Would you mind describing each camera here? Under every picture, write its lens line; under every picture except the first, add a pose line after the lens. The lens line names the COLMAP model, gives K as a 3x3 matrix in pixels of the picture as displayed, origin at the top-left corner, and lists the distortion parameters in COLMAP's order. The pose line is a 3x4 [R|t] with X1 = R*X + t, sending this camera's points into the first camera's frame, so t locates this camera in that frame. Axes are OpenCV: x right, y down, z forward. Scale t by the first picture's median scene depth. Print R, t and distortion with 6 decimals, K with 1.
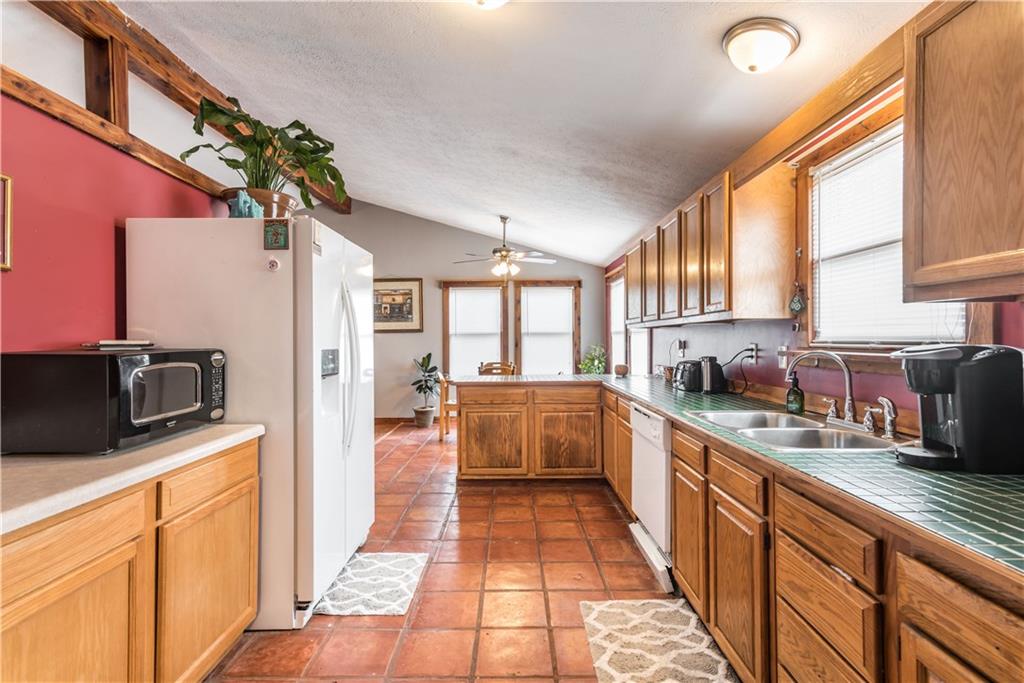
lens RADIAL K [[497.2, 0, 516.1], [0, 497.2, 339.6], [0, 0, 1]] dist [0.021565, -0.002219]
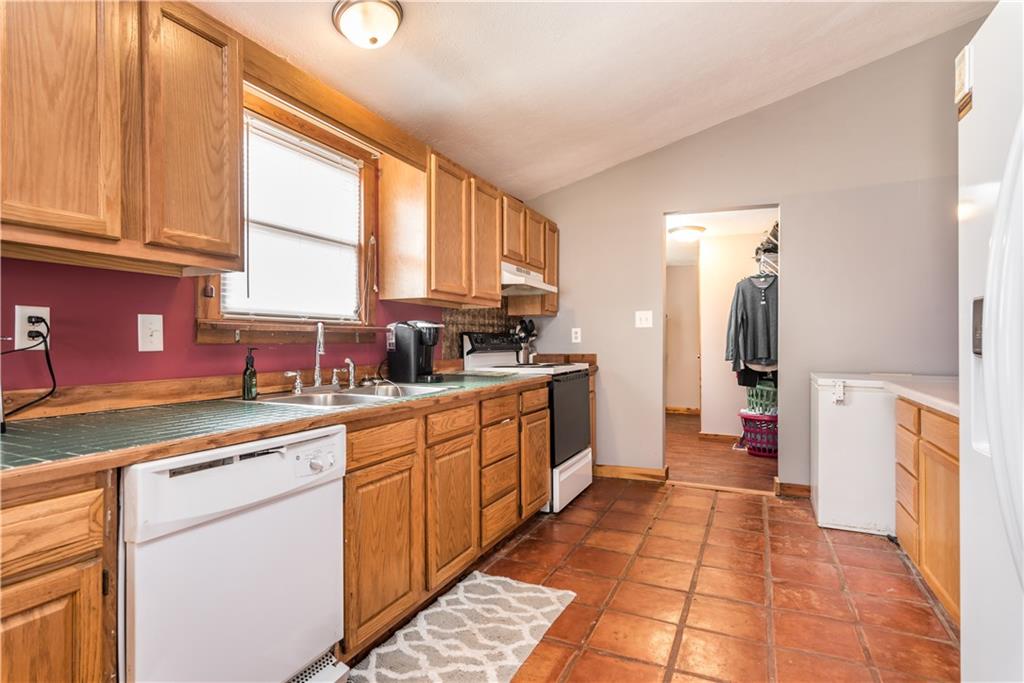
lens RADIAL K [[547.8, 0, 510.8], [0, 547.8, 338.3], [0, 0, 1]] dist [0.000407, 0.000832]
pose [[-0.910620, 0.006815, 0.413188, -0.236471], [0.005008, 0.999973, -0.005455, 0.064634], [-0.413214, -0.002898, -0.910629, 1.963702]]
